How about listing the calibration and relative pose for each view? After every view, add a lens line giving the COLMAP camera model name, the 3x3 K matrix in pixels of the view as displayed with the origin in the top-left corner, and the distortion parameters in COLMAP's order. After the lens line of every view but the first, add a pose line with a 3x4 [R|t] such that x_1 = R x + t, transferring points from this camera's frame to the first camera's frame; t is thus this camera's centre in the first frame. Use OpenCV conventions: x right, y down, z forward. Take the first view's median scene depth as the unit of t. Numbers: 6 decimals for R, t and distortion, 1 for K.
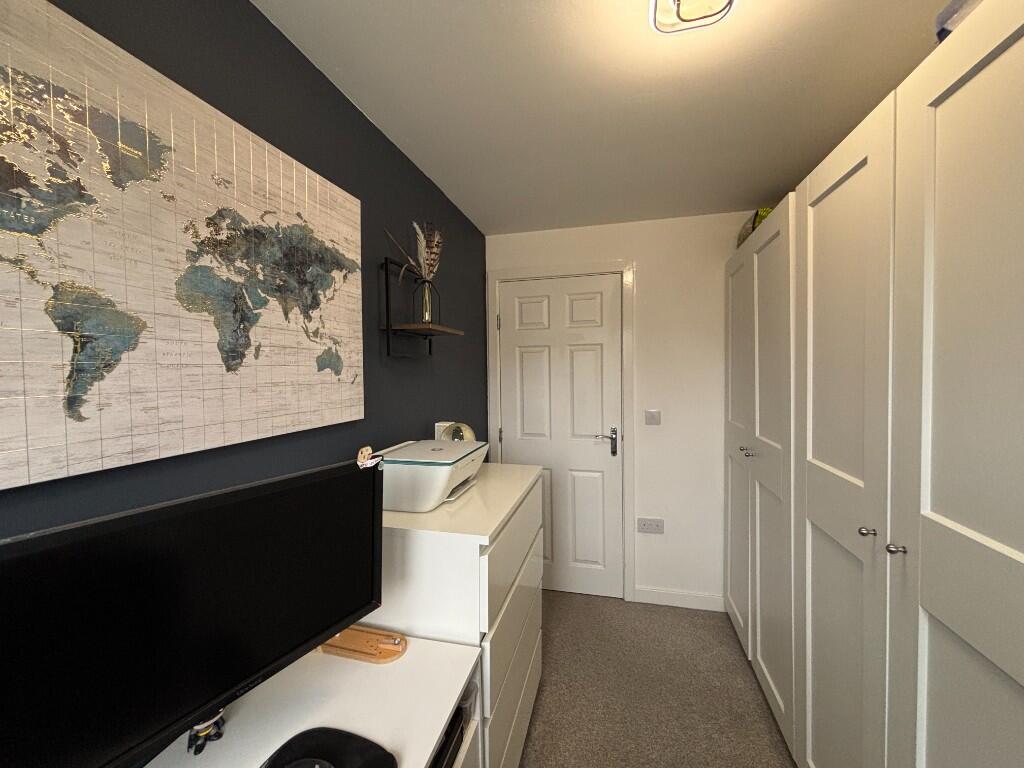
lens RADIAL K [[416.2, 0, 512.0], [0, 416.2, 384.0], [0, 0, 1]] dist [-0.002509, -0.000059]
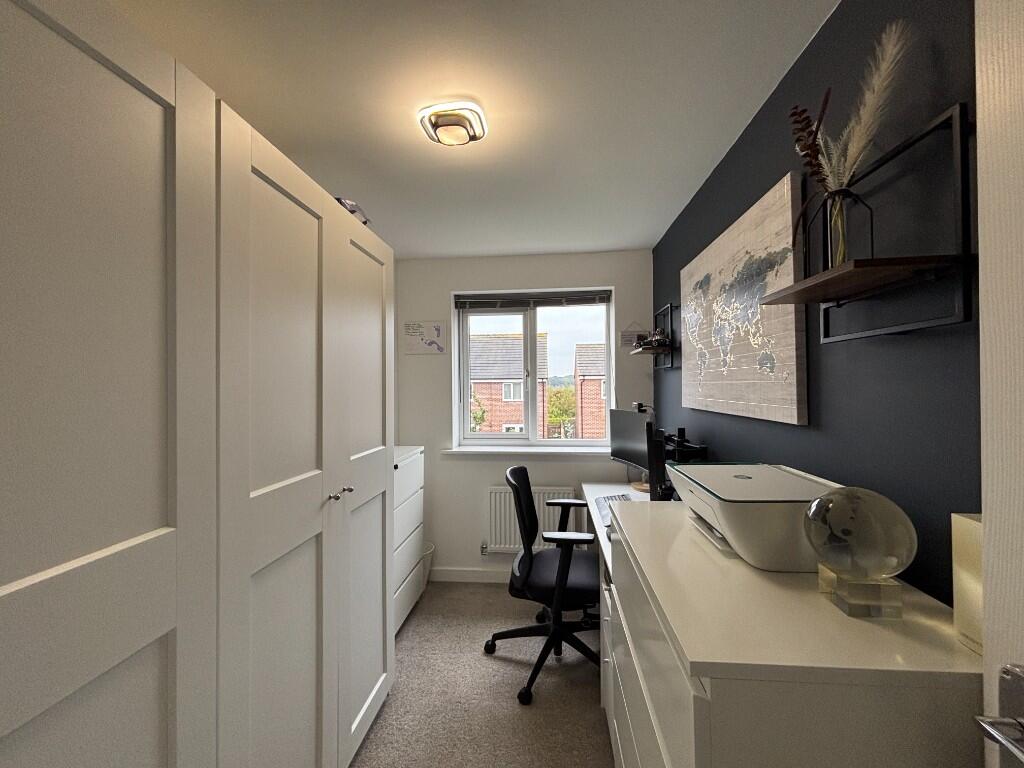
lens RADIAL K [[416.2, 0, 512.0], [0, 416.2, 384.0], [0, 0, 1]] dist [-0.002509, -0.000059]
pose [[-0.987125, 0.025581, -0.157890, 0.353102], [0.022876, 0.999559, 0.018924, -0.029020], [0.158305, 0.015068, -0.987275, 1.768612]]
